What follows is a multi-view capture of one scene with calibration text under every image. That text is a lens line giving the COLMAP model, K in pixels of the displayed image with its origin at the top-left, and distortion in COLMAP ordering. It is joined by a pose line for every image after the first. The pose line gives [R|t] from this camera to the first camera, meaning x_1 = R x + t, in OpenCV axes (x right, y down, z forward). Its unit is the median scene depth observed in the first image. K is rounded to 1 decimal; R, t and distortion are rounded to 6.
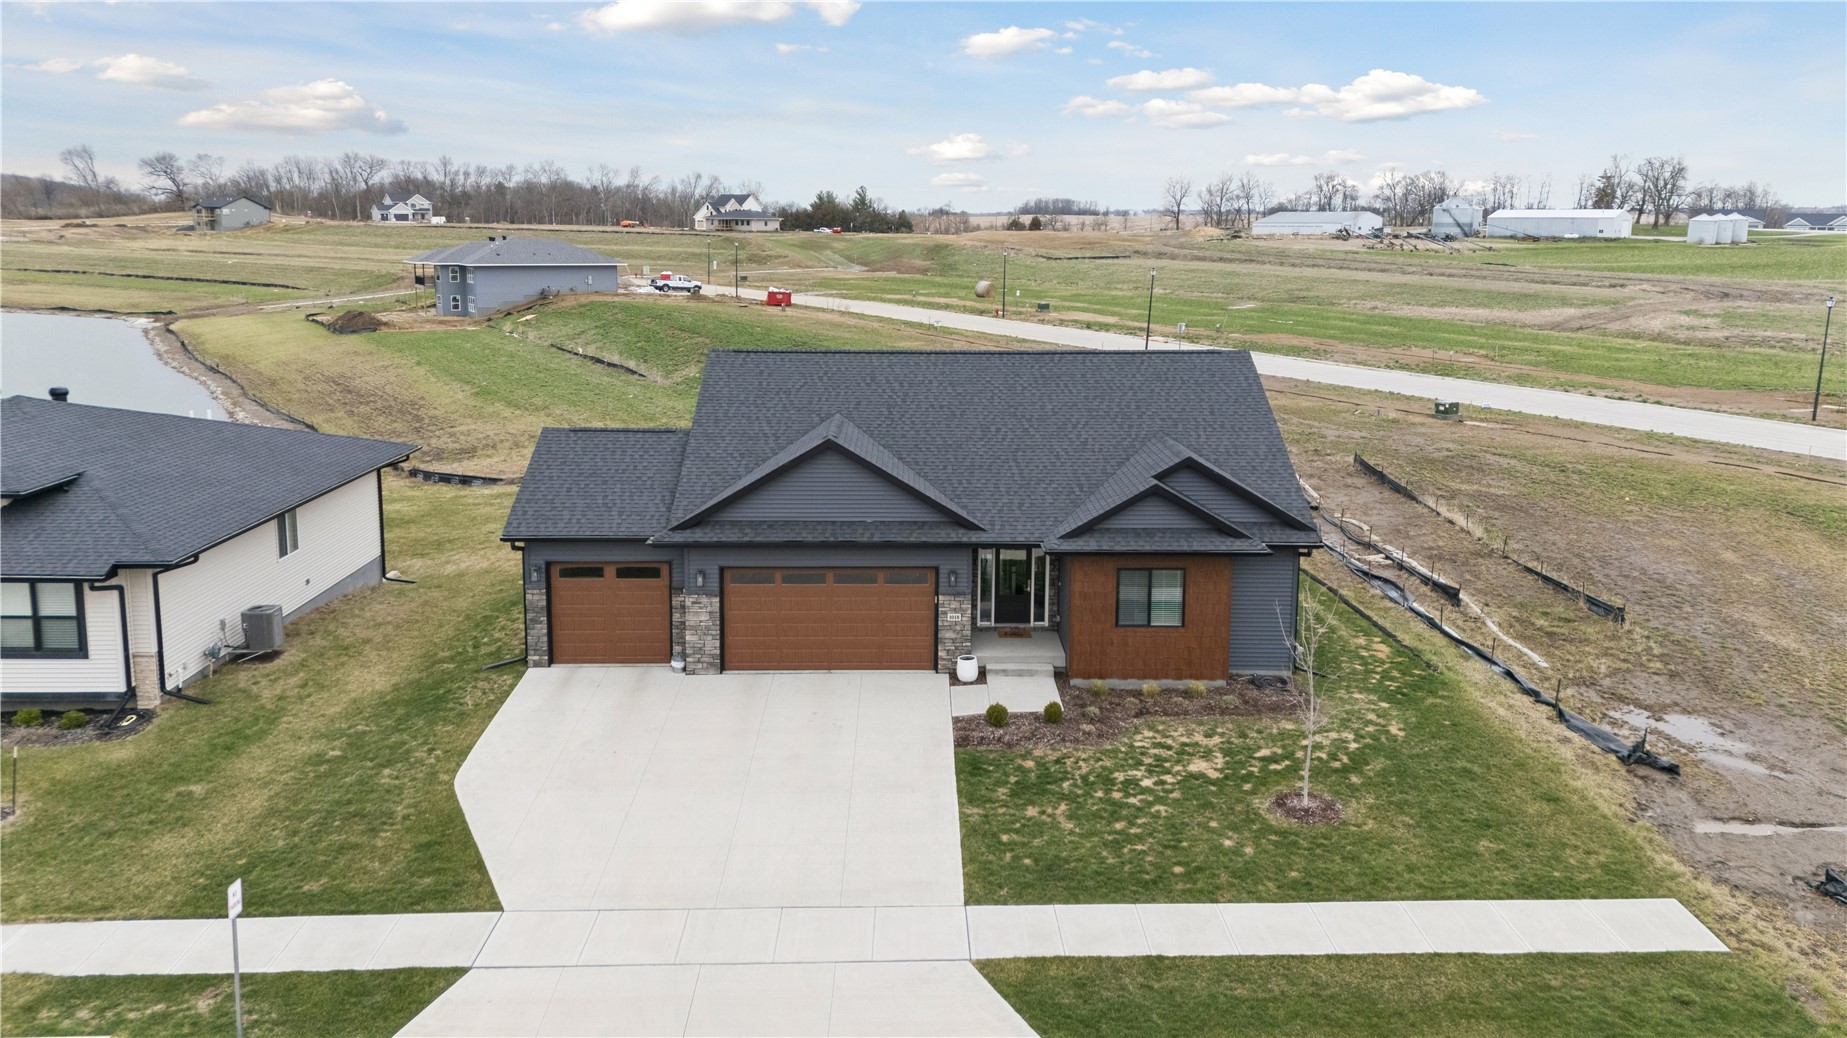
lens RADIAL K [[1346.9, 0, 912.6], [0, 1346.9, 464.5], [0, 0, 1]] dist [0.095613, -0.110571]
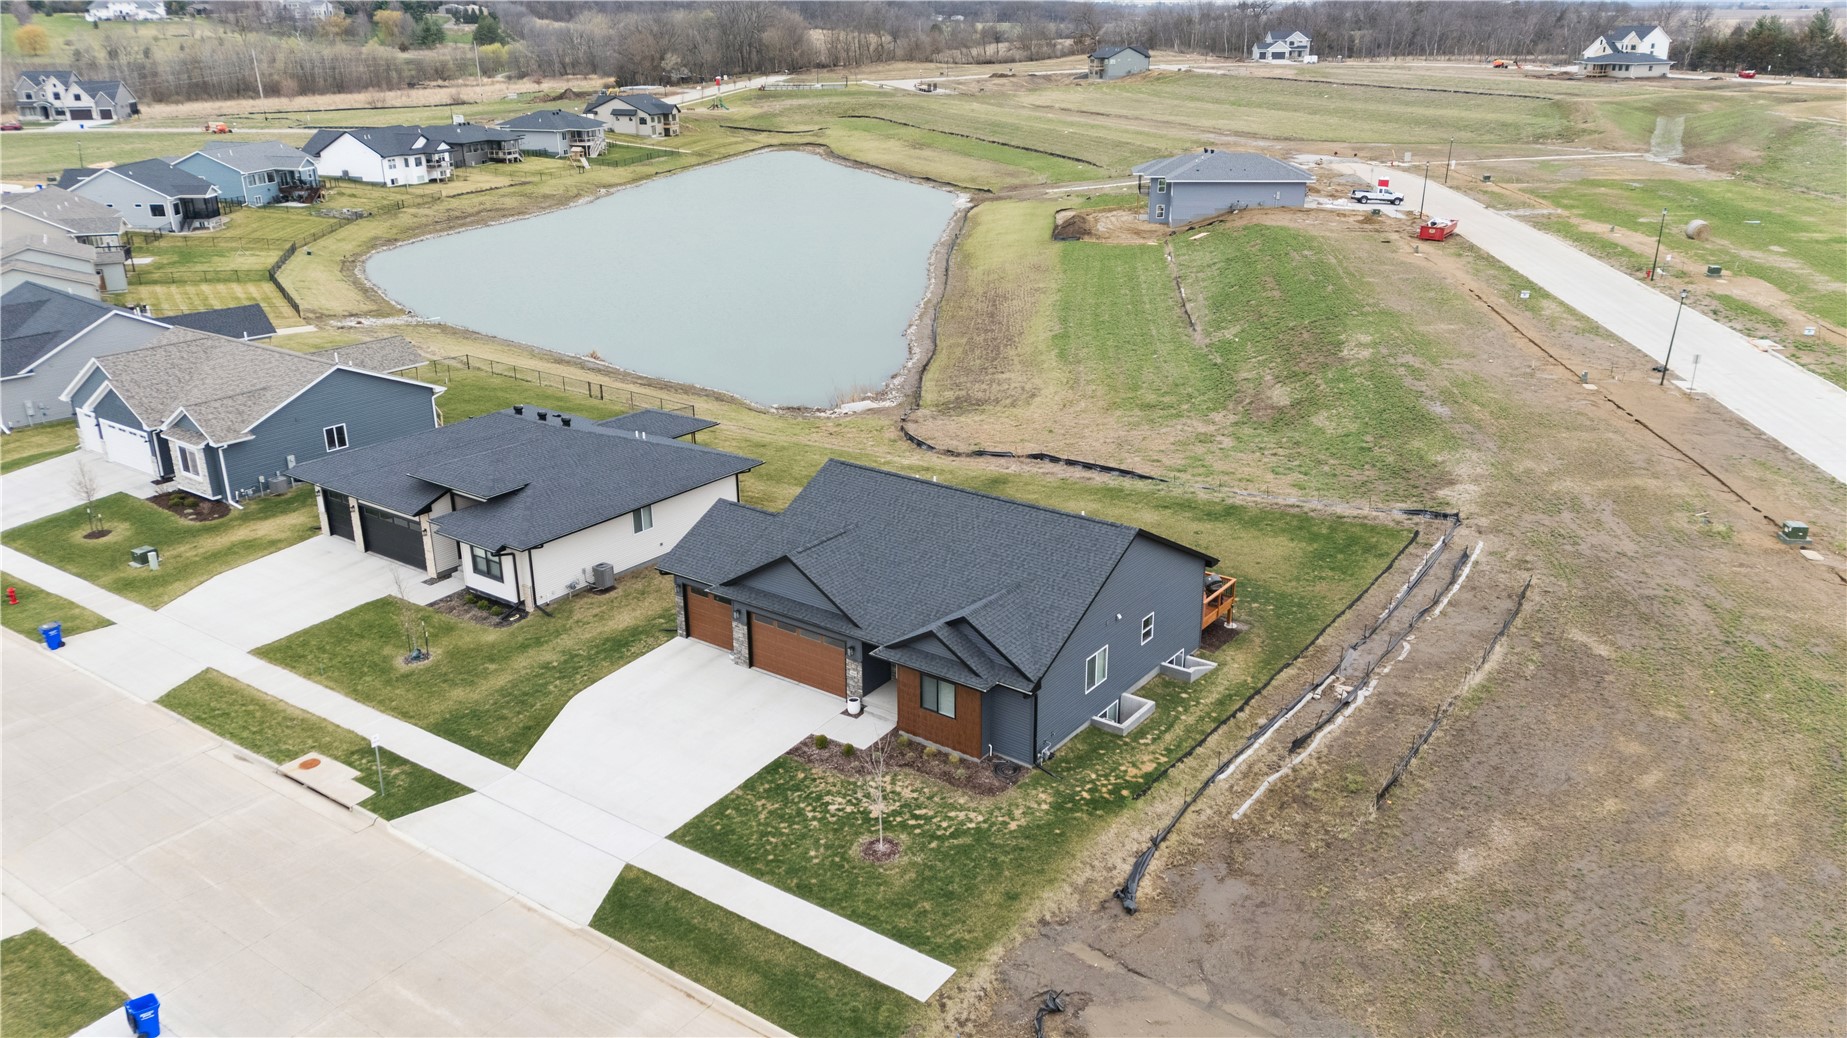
lens RADIAL K [[1334.7, 0, 923.5], [0, 1334.7, 519.0], [0, 0, 1]] dist [0.115306, -0.141218]
pose [[0.800876, 0.196699, -0.565603, 0.987479], [-0.095210, 0.974325, 0.204025, -0.409505], [0.591213, -0.109548, 0.799041, -0.214101]]
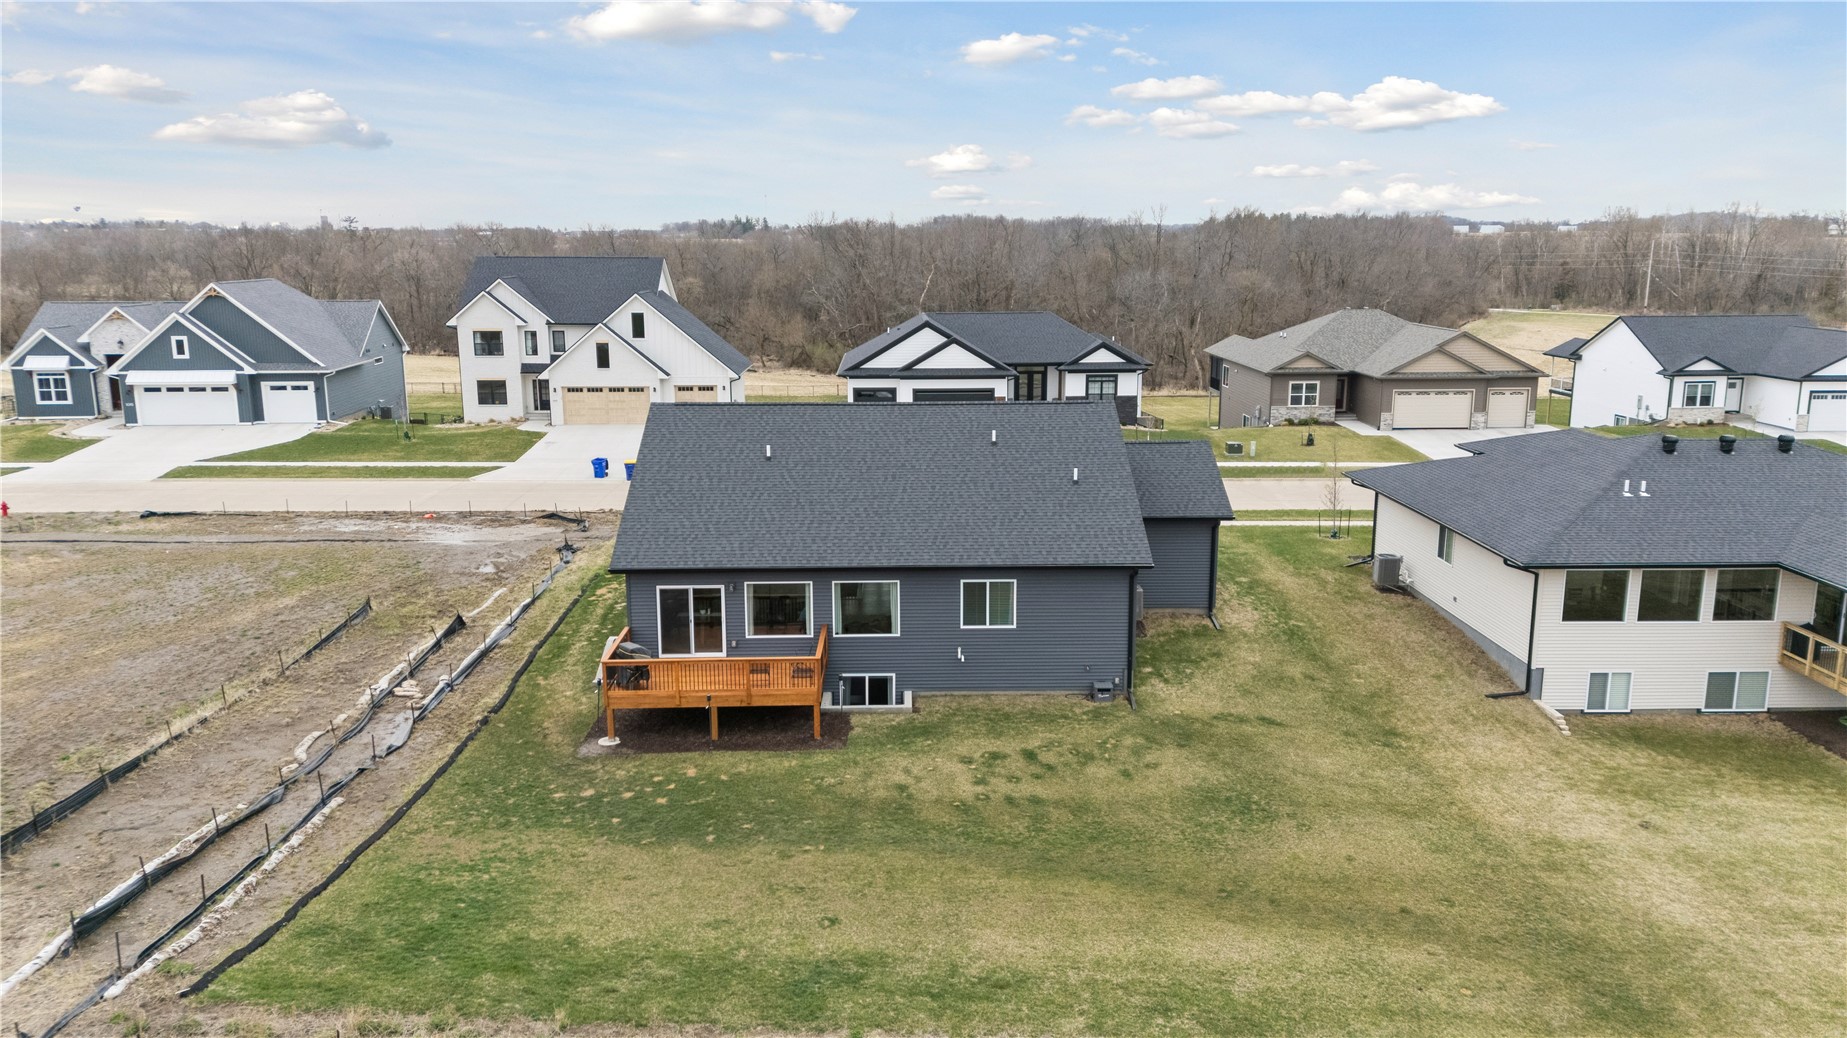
lens RADIAL K [[1334.7, 0, 923.5], [0, 1334.7, 519.0], [0, 0, 1]] dist [0.115306, -0.141218]
pose [[-0.999838, 0.001404, -0.017926, 0.042788], [-0.005441, 0.926571, 0.376081, -0.511020], [0.017138, 0.376118, -0.926413, 2.532467]]
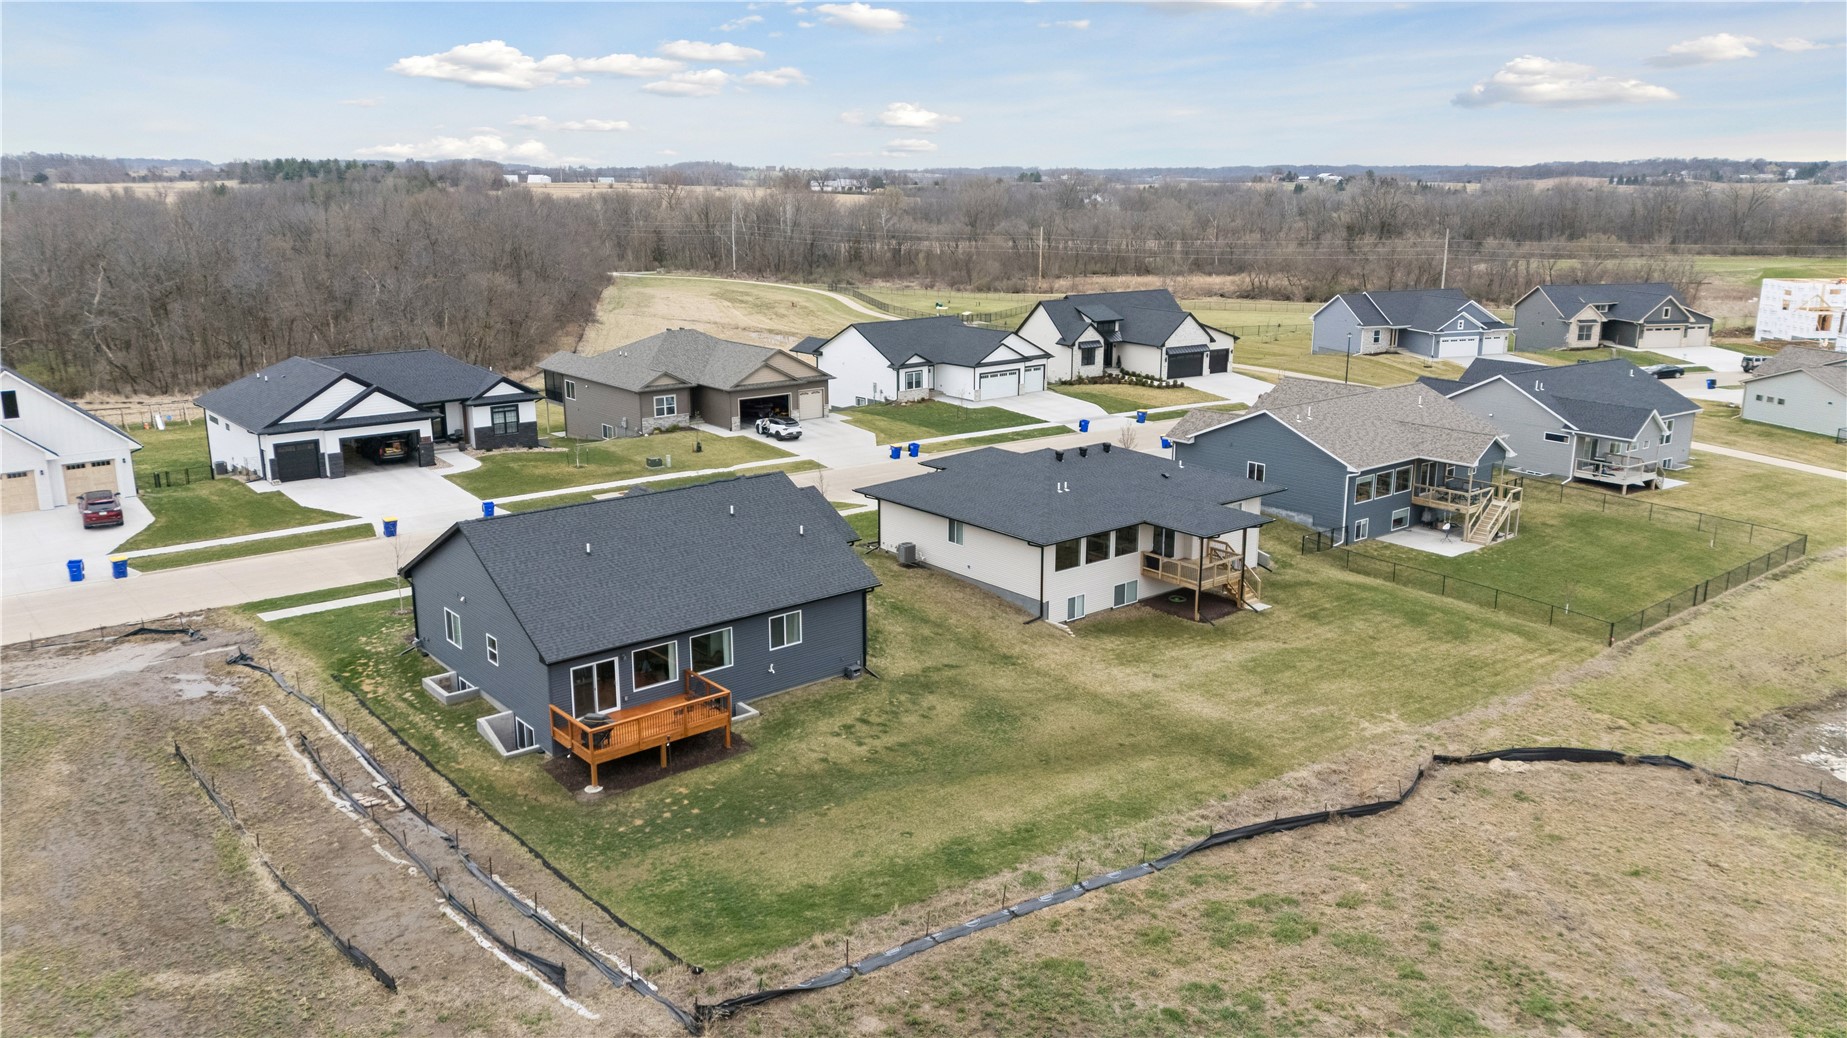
lens RADIAL K [[1334.7, 0, 923.5], [0, 1334.7, 519.0], [0, 0, 1]] dist [0.115306, -0.141218]
pose [[-0.770550, 0.151100, -0.619210, 0.888274], [-0.118816, 0.920413, 0.372456, -0.795129], [0.626207, 0.360568, -0.691271, 2.716574]]
